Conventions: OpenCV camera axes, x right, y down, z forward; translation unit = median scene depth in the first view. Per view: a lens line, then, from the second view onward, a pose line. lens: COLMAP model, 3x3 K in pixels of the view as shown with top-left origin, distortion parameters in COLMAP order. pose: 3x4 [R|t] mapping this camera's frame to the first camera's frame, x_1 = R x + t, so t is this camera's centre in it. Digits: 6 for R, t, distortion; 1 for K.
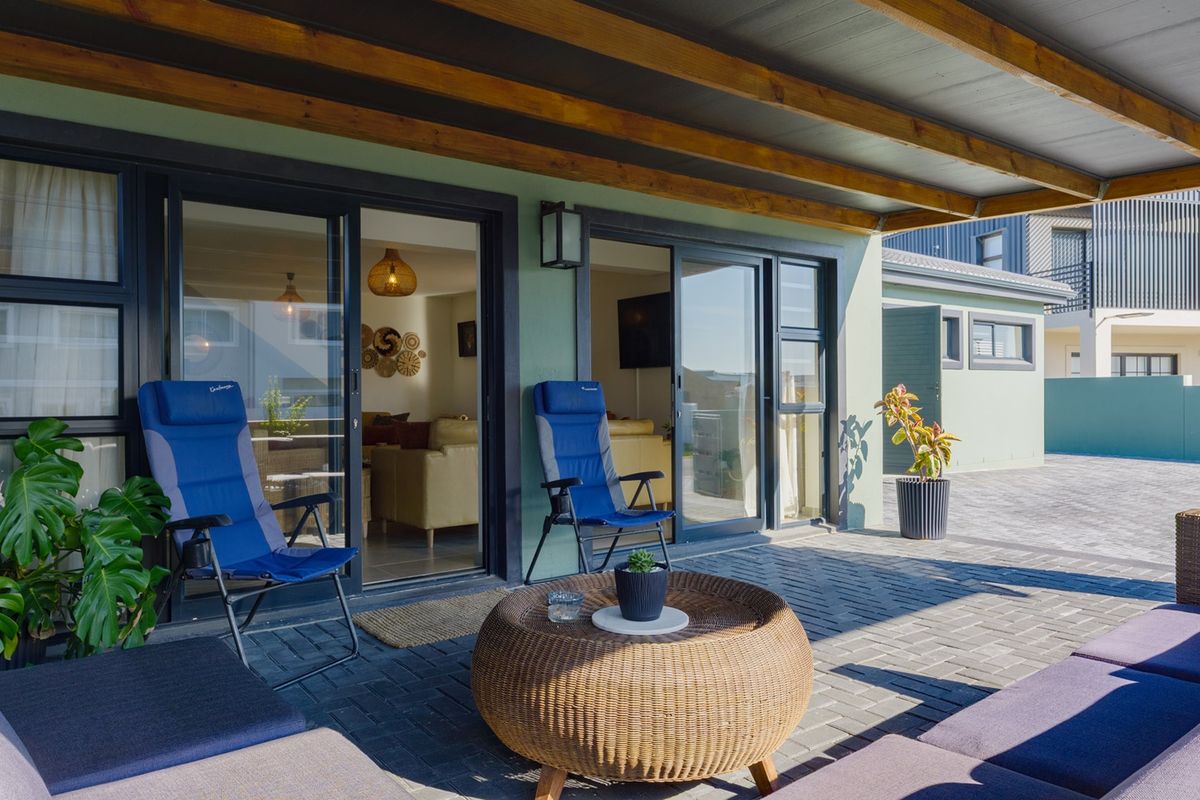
lens RADIAL K [[869.8, 0, 599.9], [0, 869.8, 400.2], [0, 0, 1]] dist [0.007666, 0.002398]
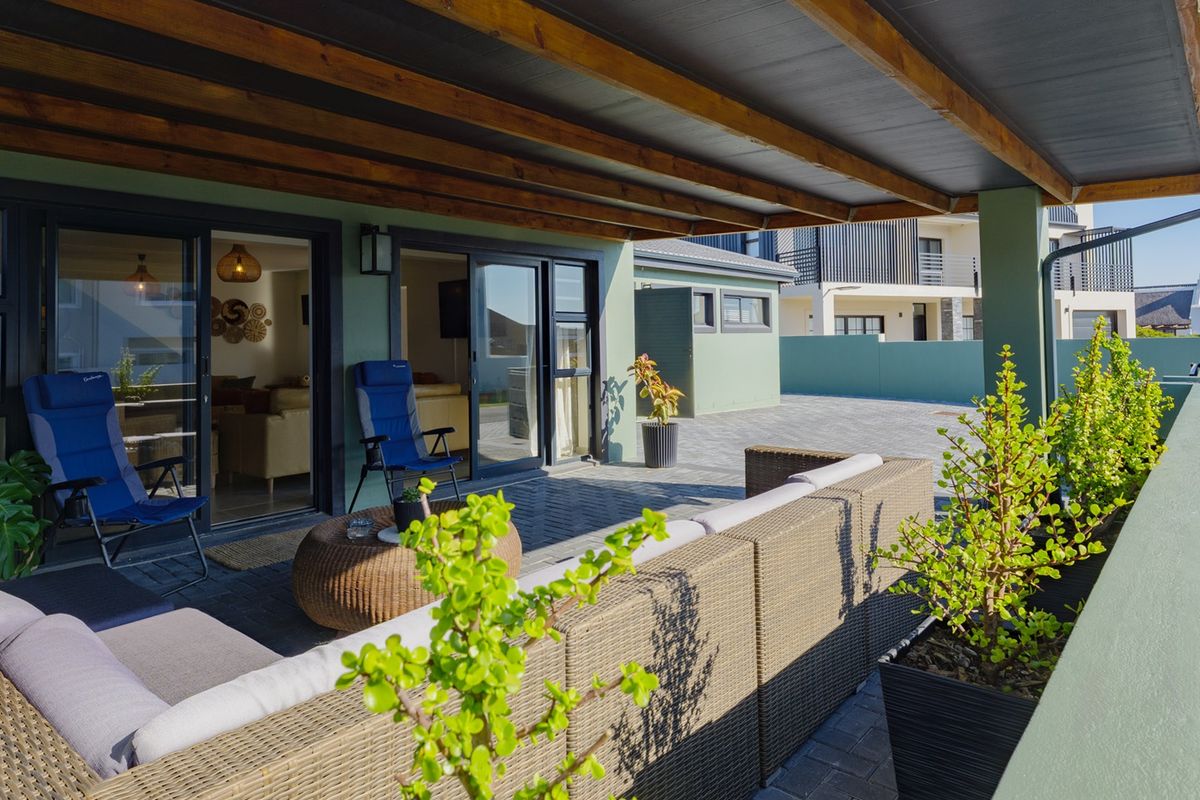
lens RADIAL K [[752.2, 0, 610.3], [0, 752.2, 328.2], [0, 0, 1]] dist [0.002883, 0.000502]
pose [[0.975483, -0.004612, 0.220024, 0.048866], [0.011665, 0.999459, -0.030765, -0.031310], [-0.219763, 0.032577, 0.975009, -0.185543]]
